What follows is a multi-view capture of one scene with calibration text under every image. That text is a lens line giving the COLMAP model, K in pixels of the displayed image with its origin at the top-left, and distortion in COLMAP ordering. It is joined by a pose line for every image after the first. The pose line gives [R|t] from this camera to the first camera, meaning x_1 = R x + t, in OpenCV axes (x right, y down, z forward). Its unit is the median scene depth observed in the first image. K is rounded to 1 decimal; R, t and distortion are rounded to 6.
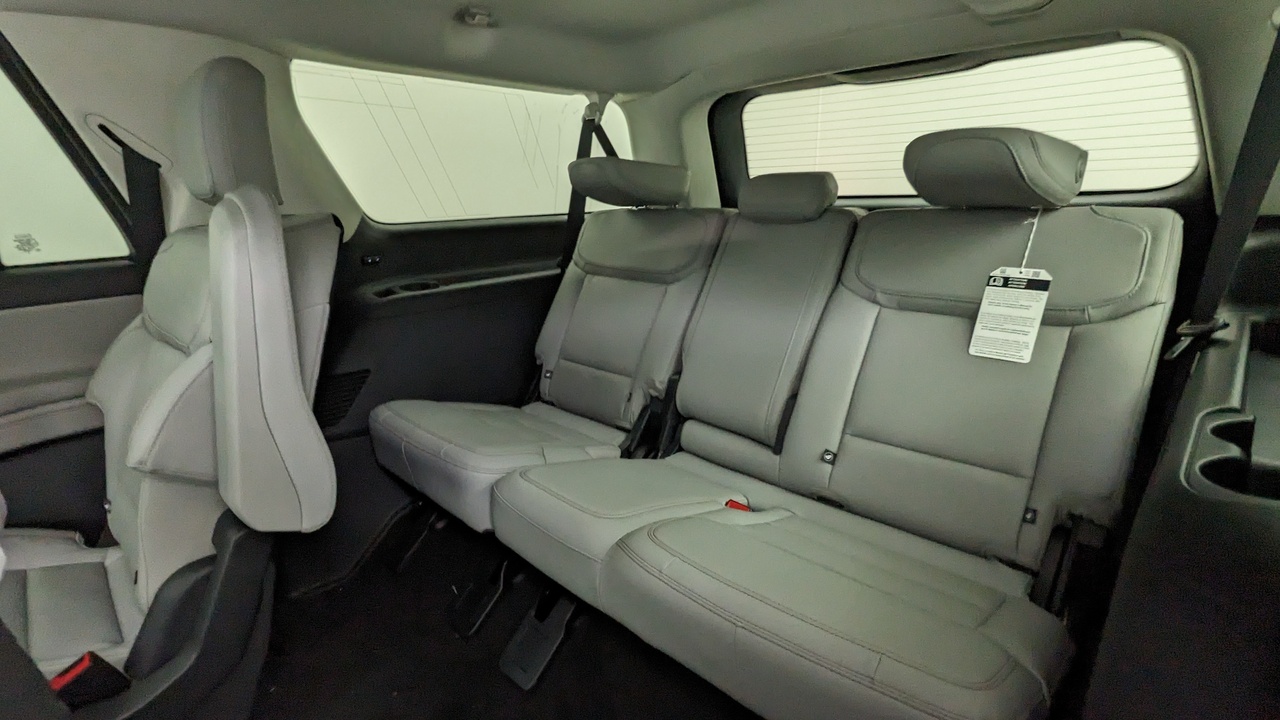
lens RADIAL K [[608.2, 0, 640.3], [0, 608.2, 355.4], [0, 0, 1]] dist [-0.002416, -0.000307]
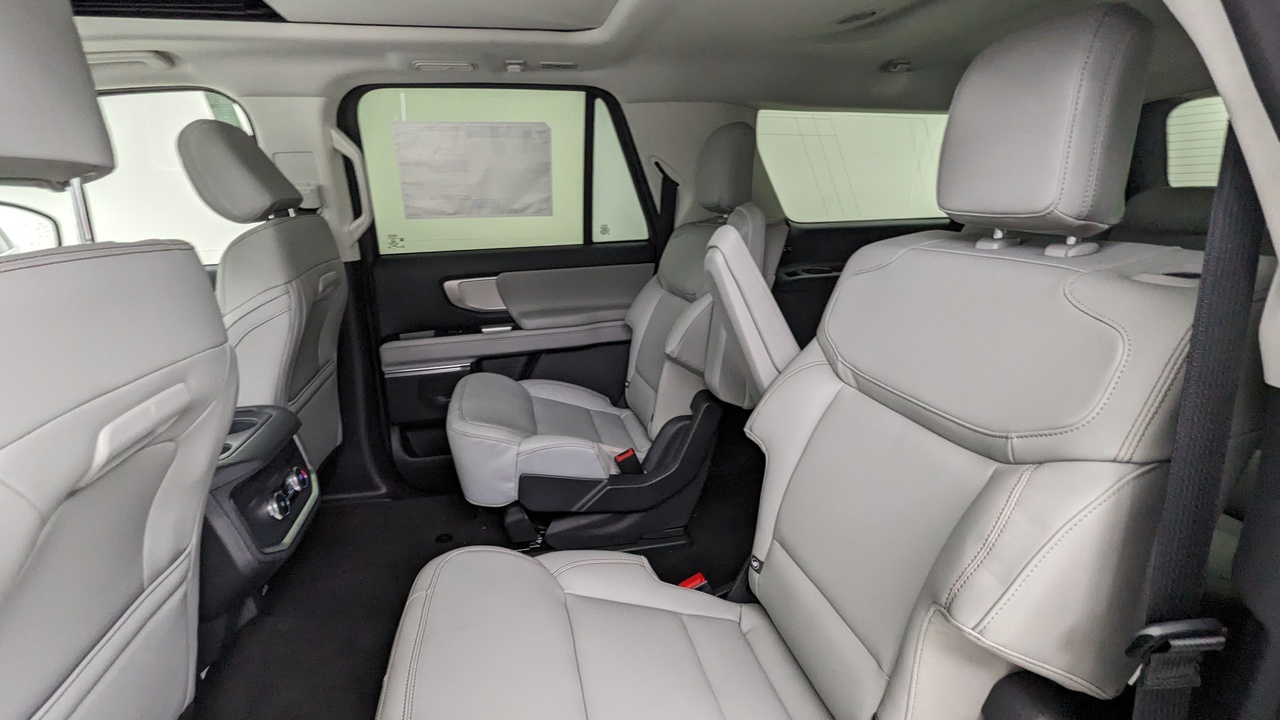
lens RADIAL K [[608.2, 0, 638.9], [0, 608.2, 360.1], [0, 0, 1]] dist [-0.002416, -0.000307]
pose [[0.835482, 0.146665, -0.529584, 0.054344], [-0.137783, 0.988850, 0.056488, 0.077412], [0.531964, 0.025773, 0.846375, -0.439645]]
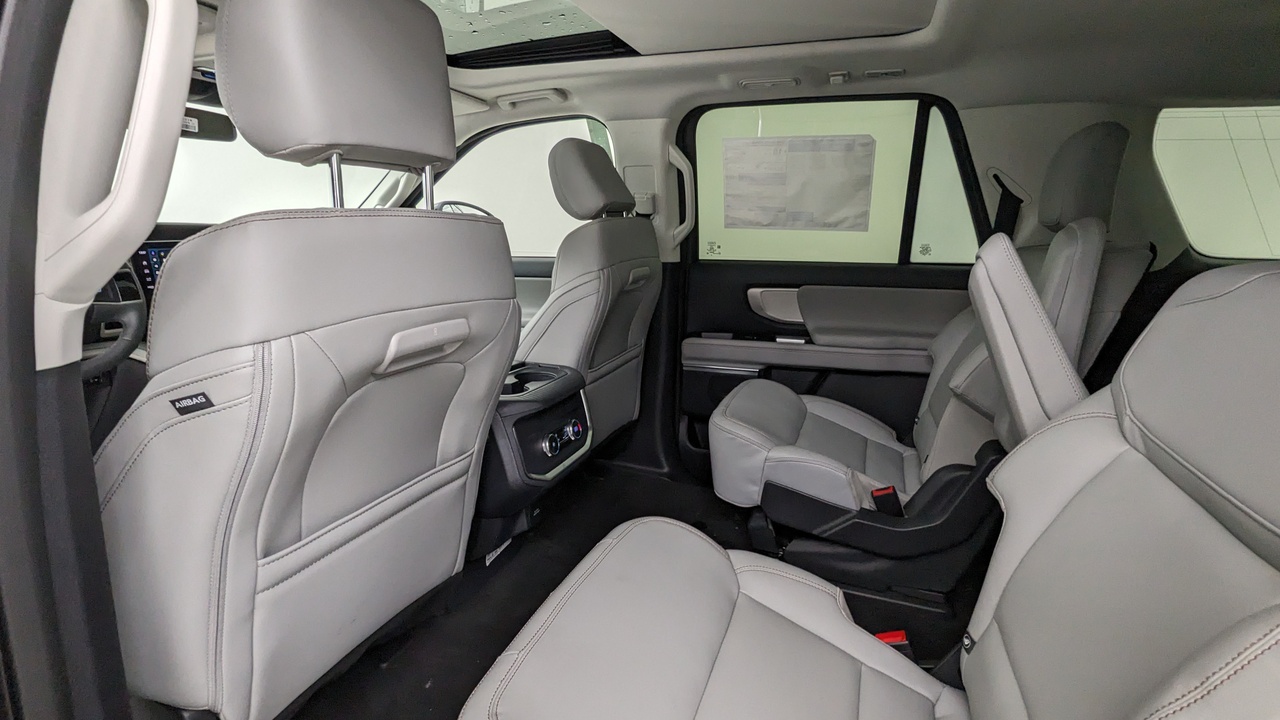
lens RADIAL K [[608.2, 0, 642.9], [0, 608.2, 358.2], [0, 0, 1]] dist [-0.002416, -0.000307]
pose [[0.400430, 0.226549, -0.887880, 0.178562], [-0.260350, 0.957151, 0.126807, 0.081964], [0.878563, 0.180383, 0.442254, -0.318453]]
